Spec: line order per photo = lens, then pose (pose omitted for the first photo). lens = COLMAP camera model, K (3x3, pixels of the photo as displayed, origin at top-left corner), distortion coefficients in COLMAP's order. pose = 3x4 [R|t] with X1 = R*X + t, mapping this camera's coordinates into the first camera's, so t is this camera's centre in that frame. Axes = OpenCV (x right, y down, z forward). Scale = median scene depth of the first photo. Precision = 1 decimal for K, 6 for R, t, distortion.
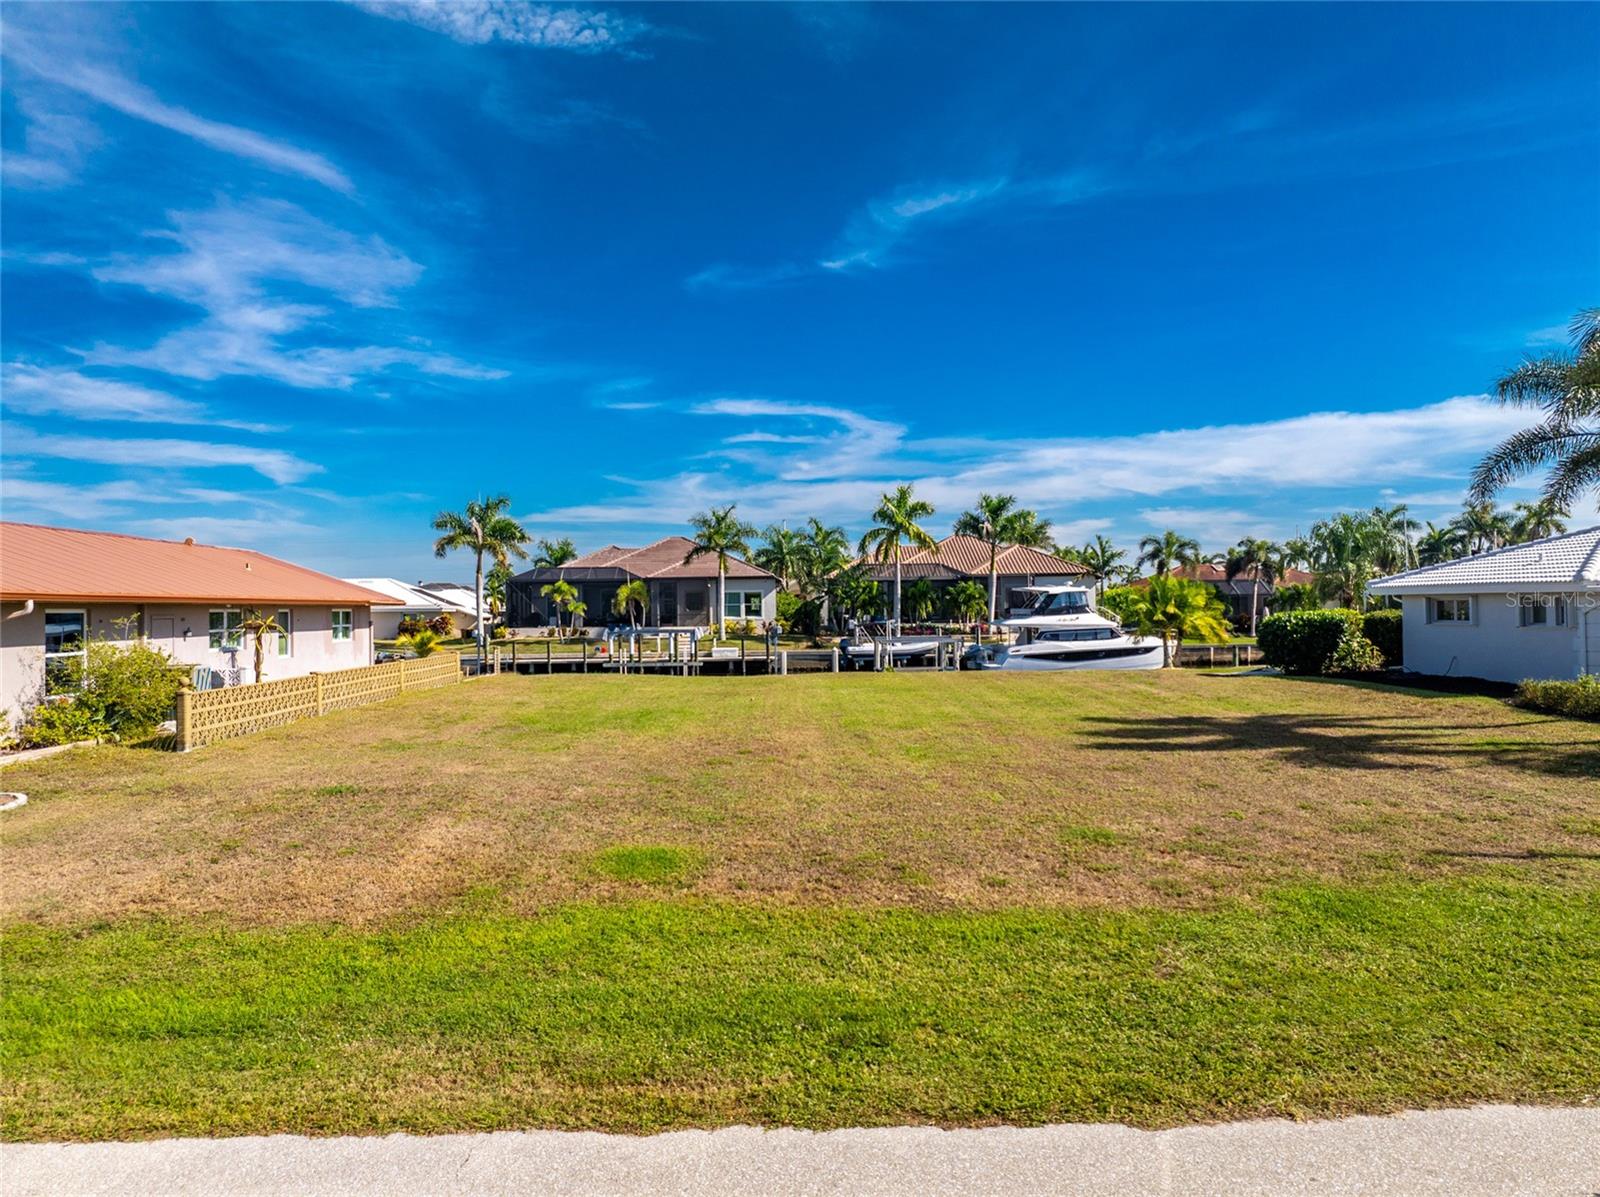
lens RADIAL K [[1111.9, 0, 805.5], [0, 1111.9, 677.5], [0, 0, 1]] dist [-0.032870, -0.004780]
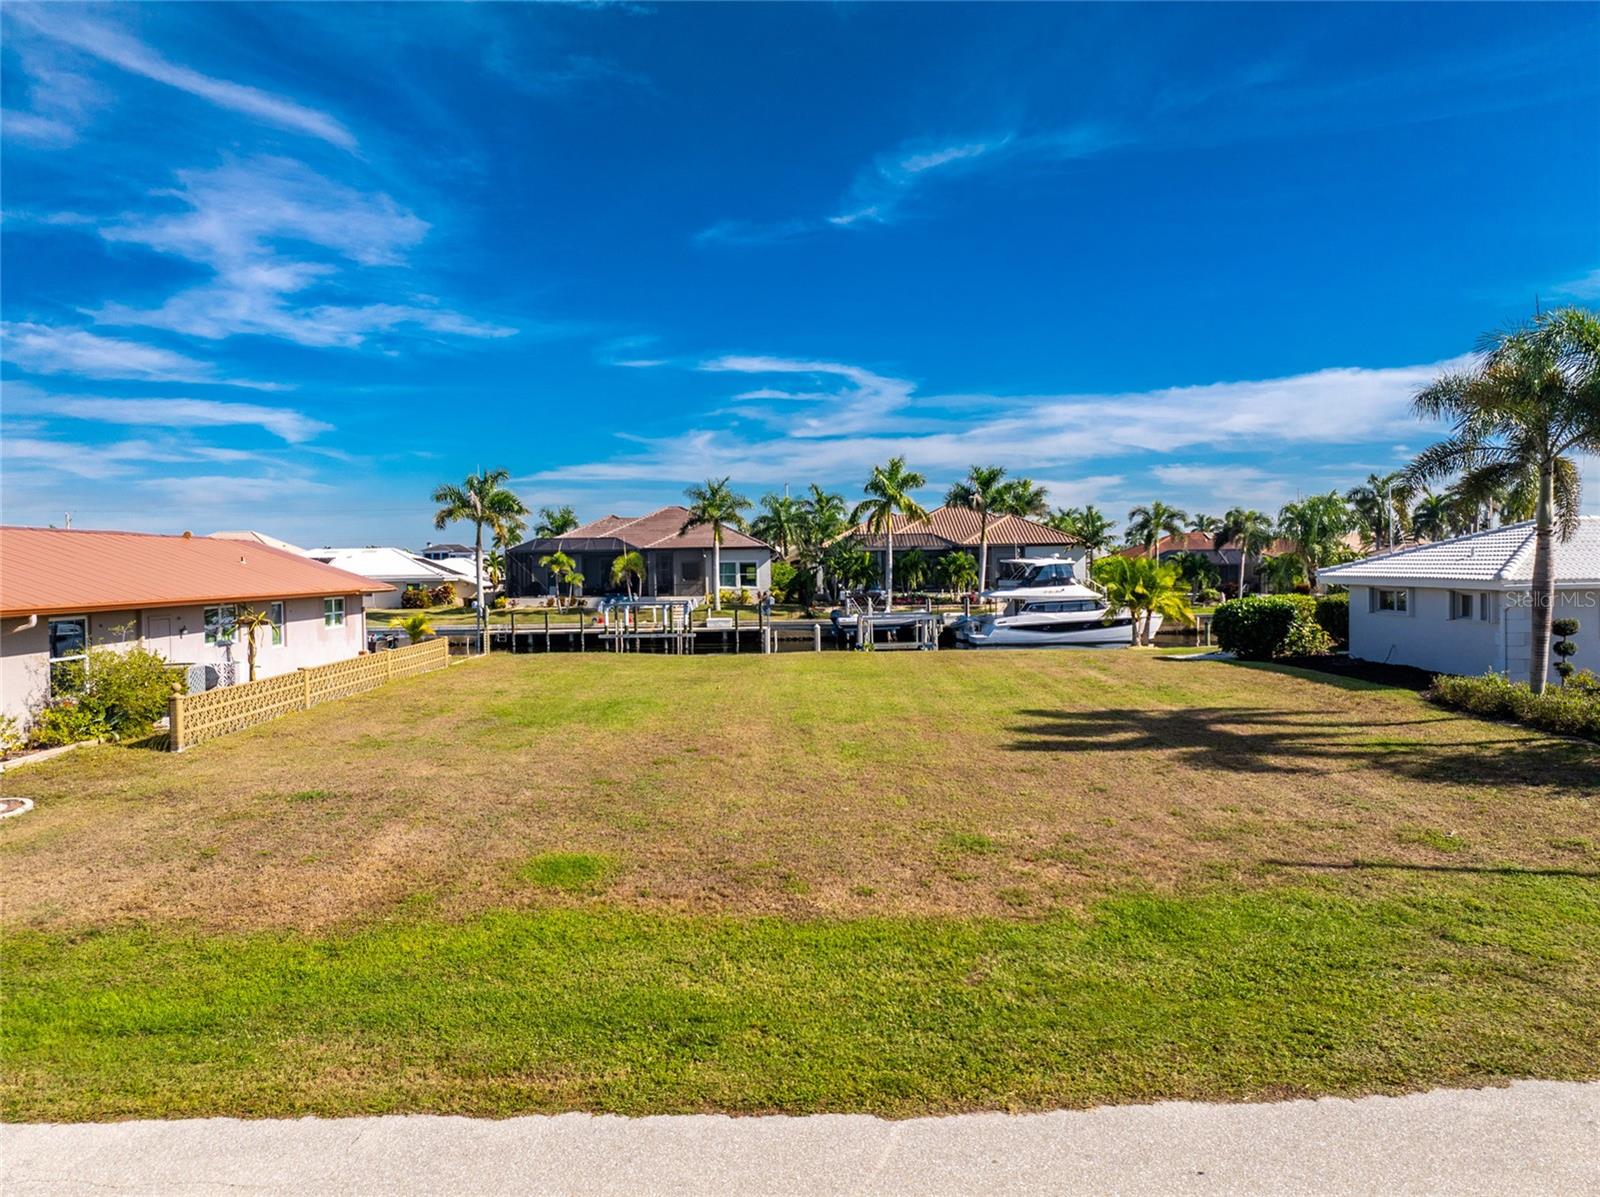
lens RADIAL K [[1113.2, 0, 800.4], [0, 1113.2, 665.7], [0, 0, 1]] dist [-0.032832, -0.001302]
pose [[0.999896, -0.001052, -0.014410, 0.070970], [0.001450, 0.999617, 0.027629, -0.047248], [0.014375, -0.027647, 0.999514, -0.084451]]
